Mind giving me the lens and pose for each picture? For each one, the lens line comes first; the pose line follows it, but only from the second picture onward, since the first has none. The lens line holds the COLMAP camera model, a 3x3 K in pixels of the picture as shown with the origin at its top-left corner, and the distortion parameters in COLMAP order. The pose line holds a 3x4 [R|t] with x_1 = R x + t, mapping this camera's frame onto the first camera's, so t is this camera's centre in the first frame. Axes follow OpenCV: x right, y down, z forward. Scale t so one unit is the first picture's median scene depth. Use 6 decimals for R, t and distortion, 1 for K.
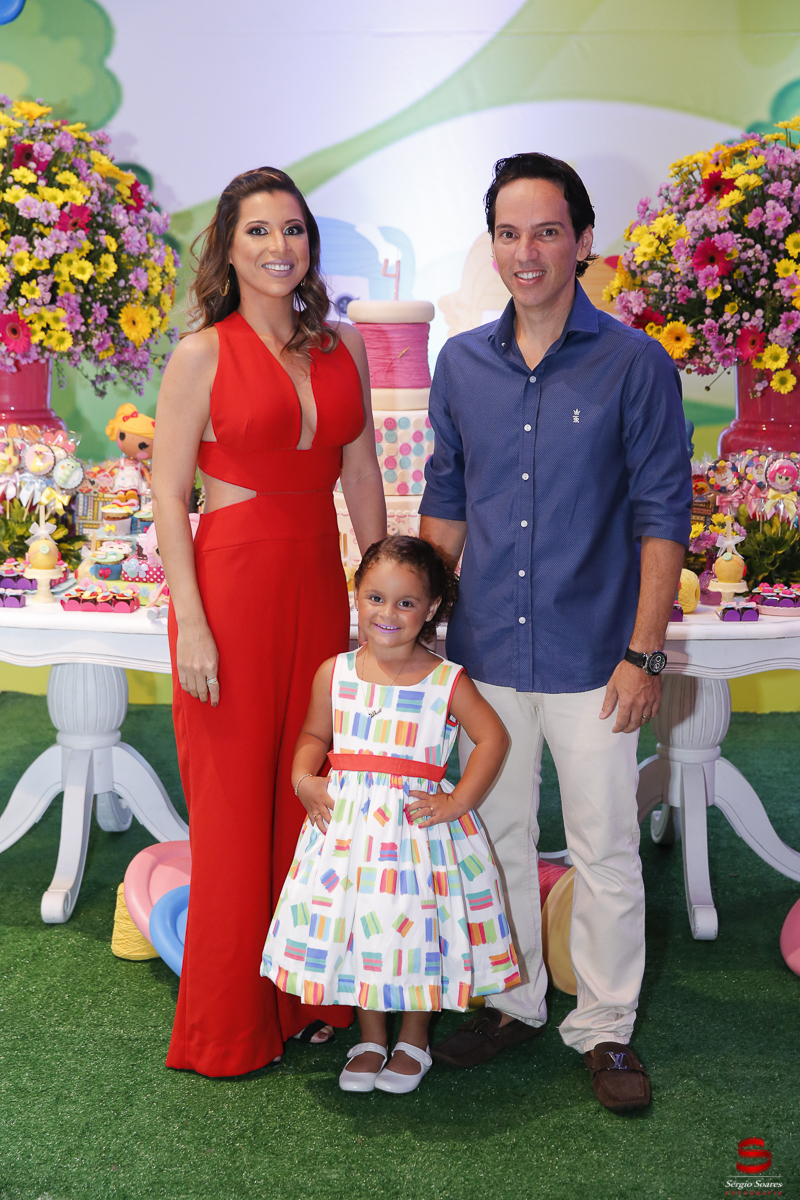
lens RADIAL K [[1922.9, 0, 400.0], [0, 1922.9, 600.0], [0, 0, 1]] dist [0.151697, 0.001310]
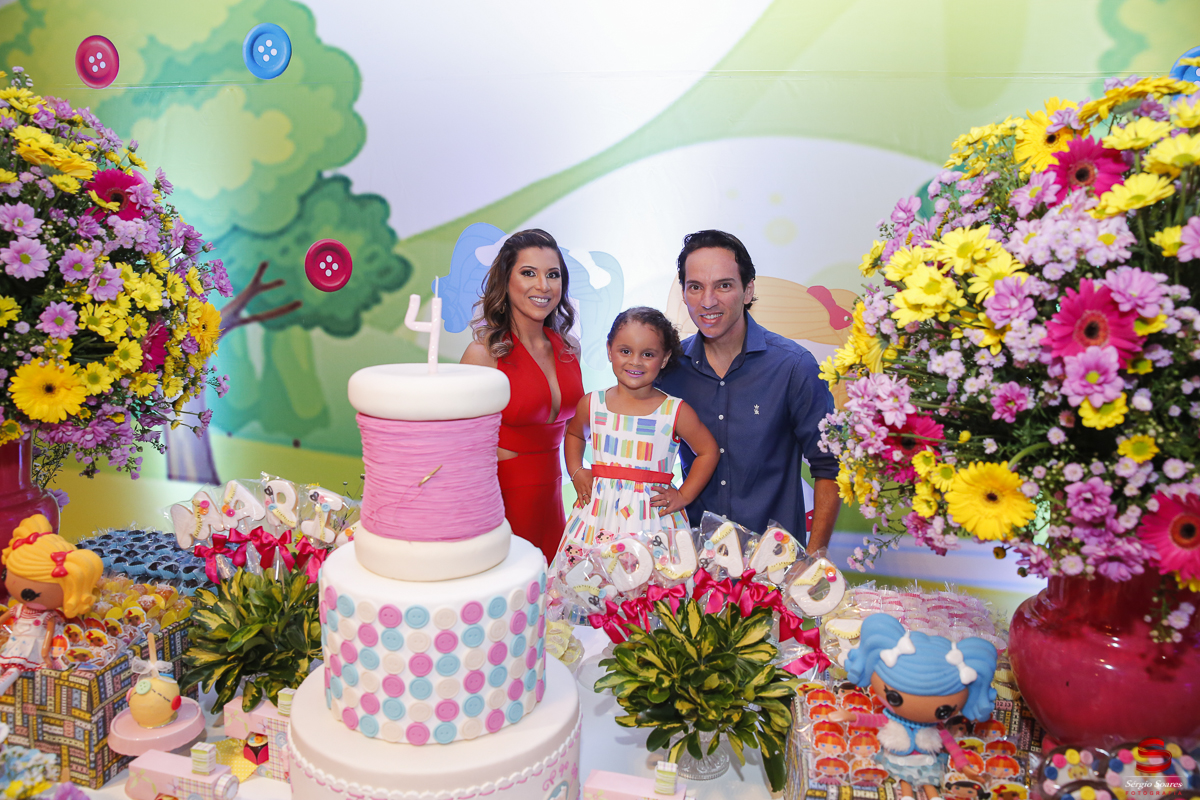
lens RADIAL K [[813.7, 0, 600.0], [0, 813.7, 400.0], [0, 0, 1]] dist [-0.108337, 0.075684]
pose [[0.991256, 0.043271, -0.124655, 0.074884], [-0.045729, 0.998811, -0.016922, -0.149126], [0.123774, 0.022475, 0.992056, 0.798323]]
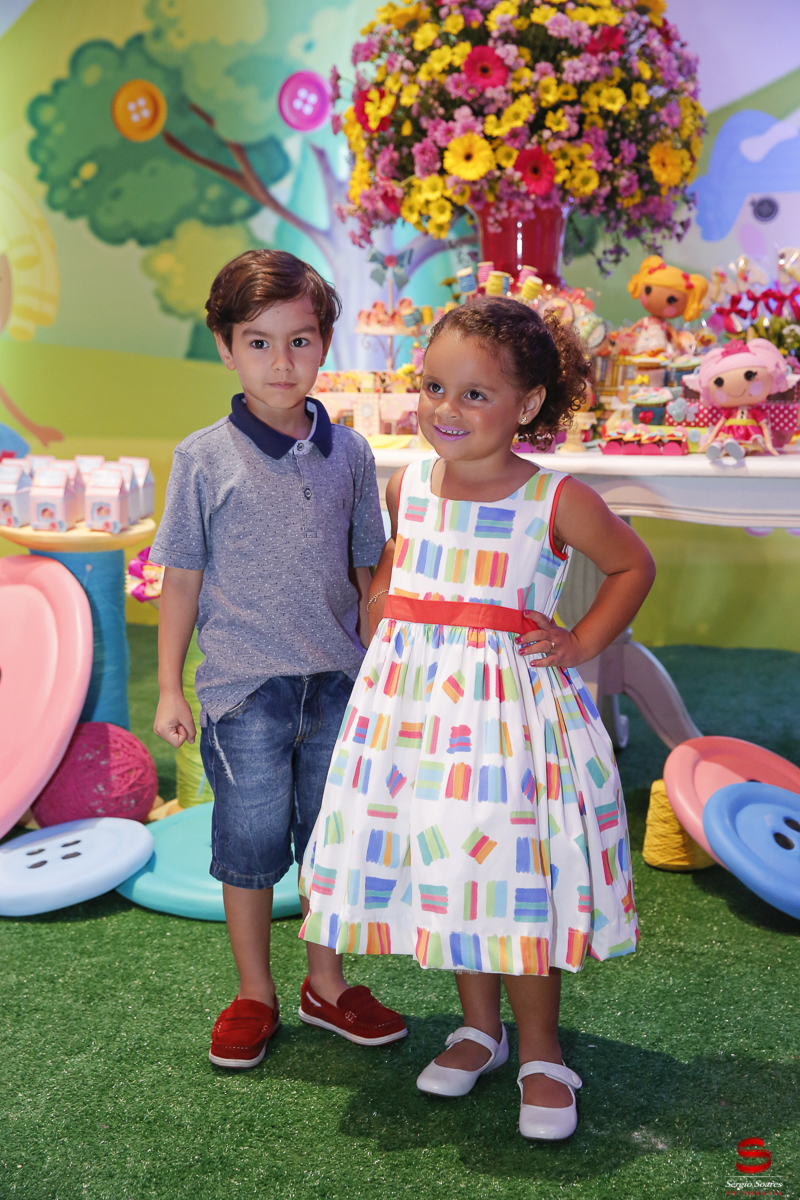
lens RADIAL K [[1633.2, 0, 400.0], [0, 1633.2, 600.0], [0, 0, 1]] dist [0.089408, 0.026501]
pose [[0.979614, 0.016360, -0.200221, -0.105166], [-0.022616, 0.999324, -0.028996, 0.085013], [0.199611, 0.032933, 0.979322, 0.248033]]
